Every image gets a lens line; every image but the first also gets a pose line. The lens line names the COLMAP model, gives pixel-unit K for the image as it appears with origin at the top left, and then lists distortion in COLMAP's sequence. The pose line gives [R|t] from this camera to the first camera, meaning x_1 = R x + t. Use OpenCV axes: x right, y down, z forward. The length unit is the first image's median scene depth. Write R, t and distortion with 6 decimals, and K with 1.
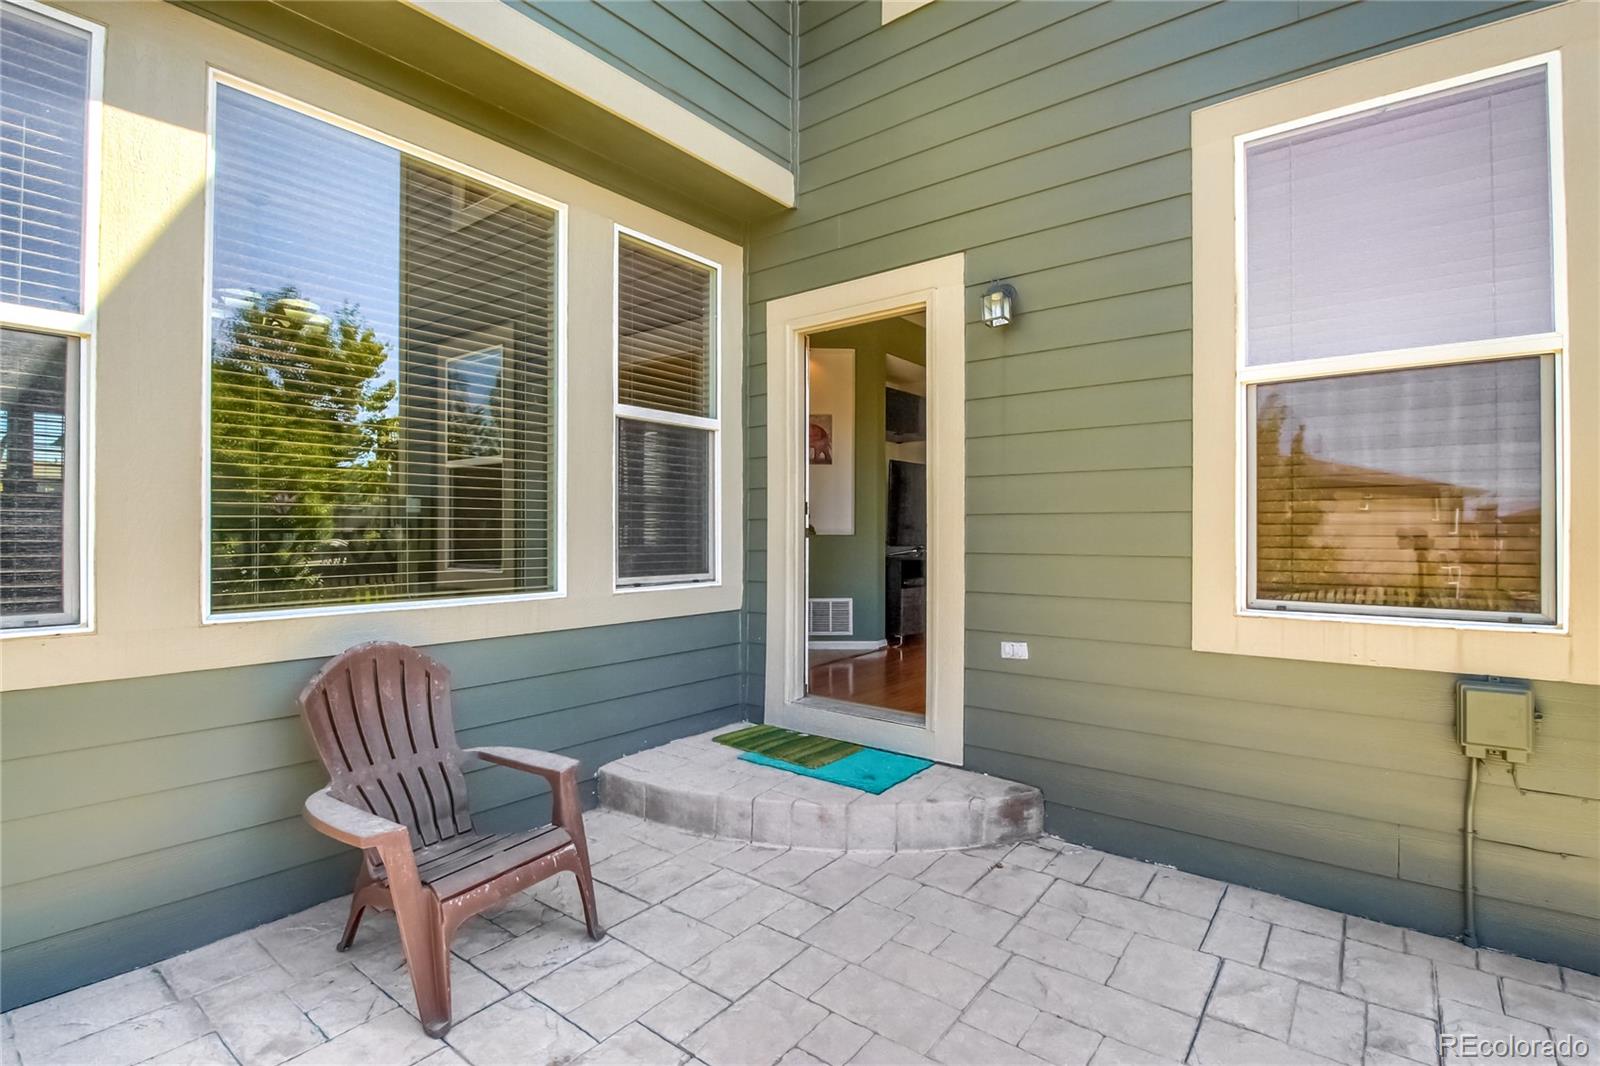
lens RADIAL K [[748.1, 0, 795.5], [0, 748.1, 520.3], [0, 0, 1]] dist [0.001919, -0.013687]
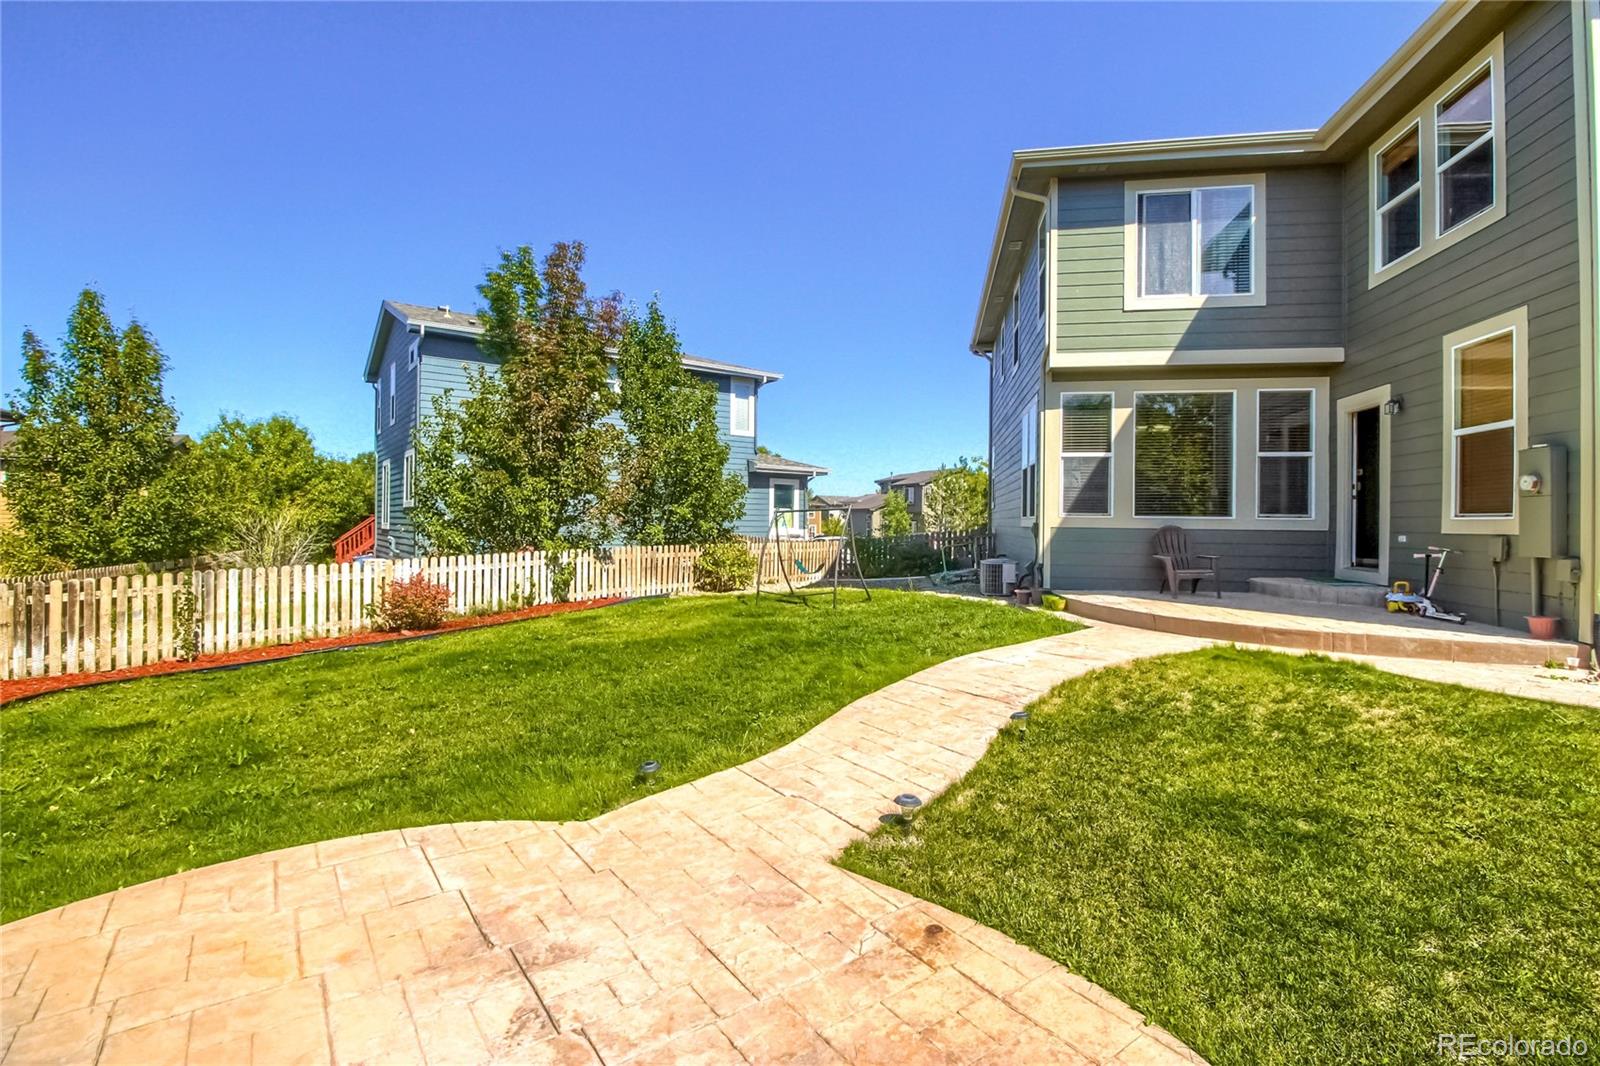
lens RADIAL K [[748.1, 0, 795.5], [0, 748.1, 520.3], [0, 0, 1]] dist [0.001919, -0.013687]
pose [[0.463061, 0.001533, -0.886325, 1.485177], [0.003360, 0.999988, 0.003485, 0.087030], [0.886320, -0.004592, 0.463050, -1.902269]]
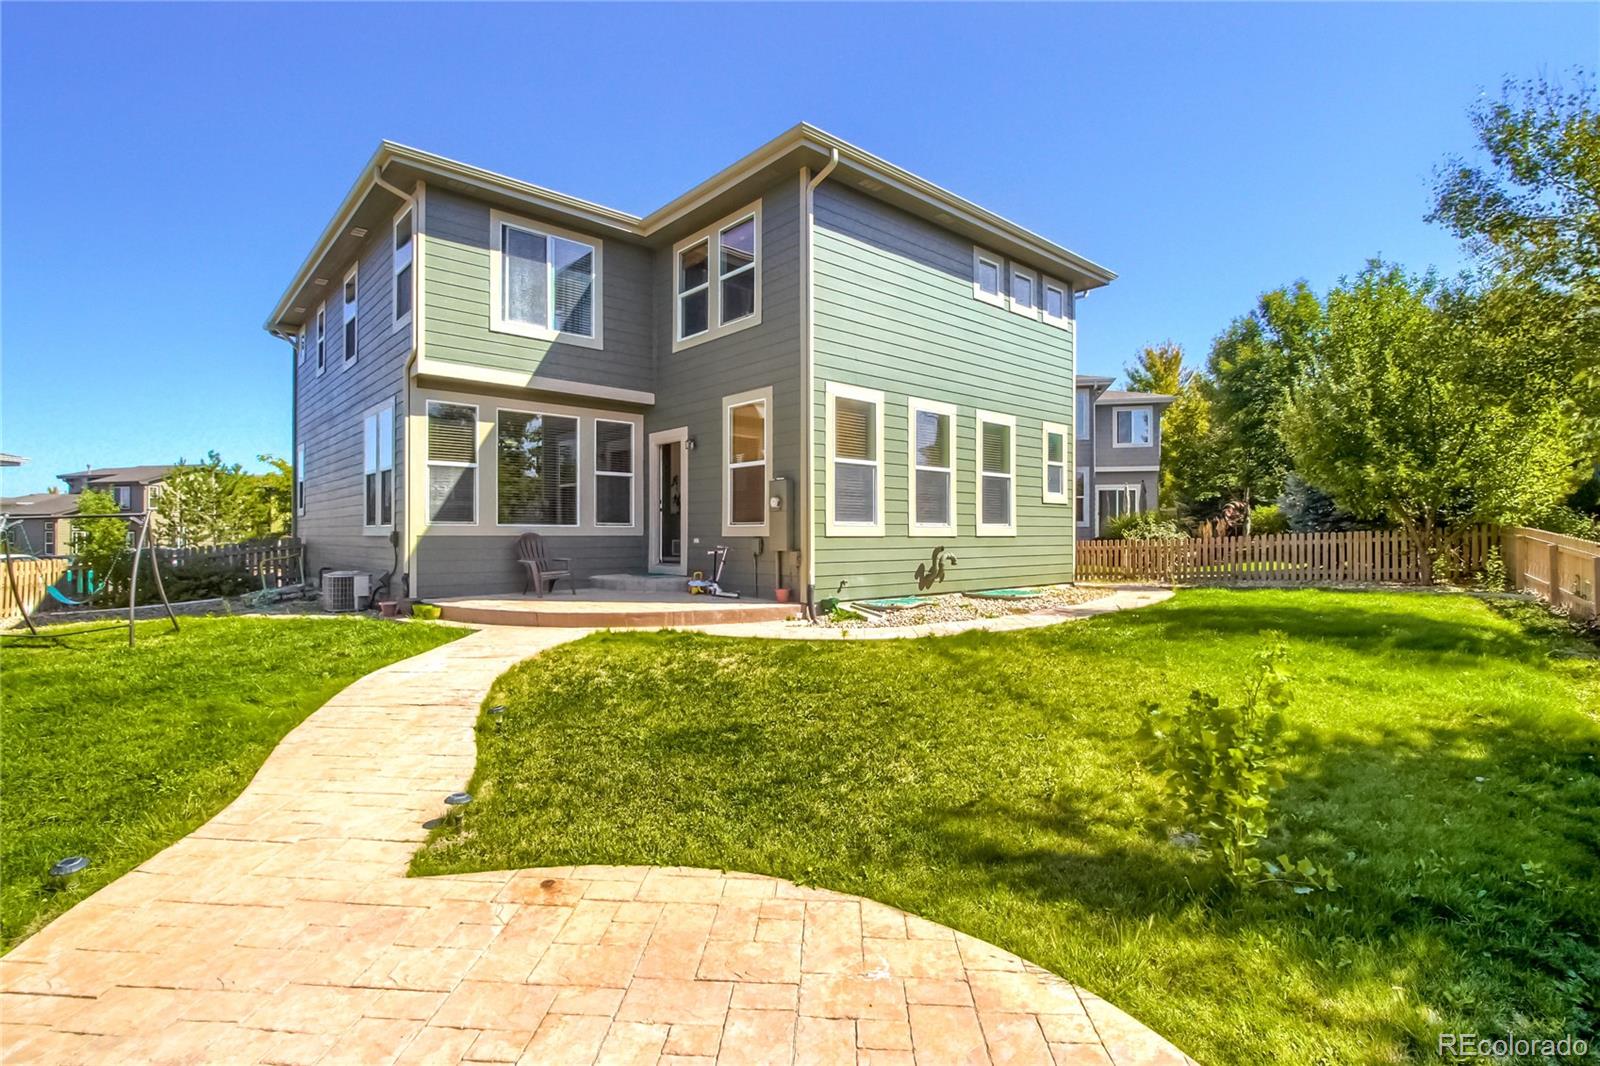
lens RADIAL K [[757.1, 0, 800.0], [0, 757.1, 533.0], [0, 0, 1]] dist [0.000894, -0.013679]
pose [[0.983480, -0.001908, -0.181009, 1.319599], [0.004302, 0.999908, 0.012831, 0.086233], [0.180968, -0.013397, 0.983398, -2.257318]]
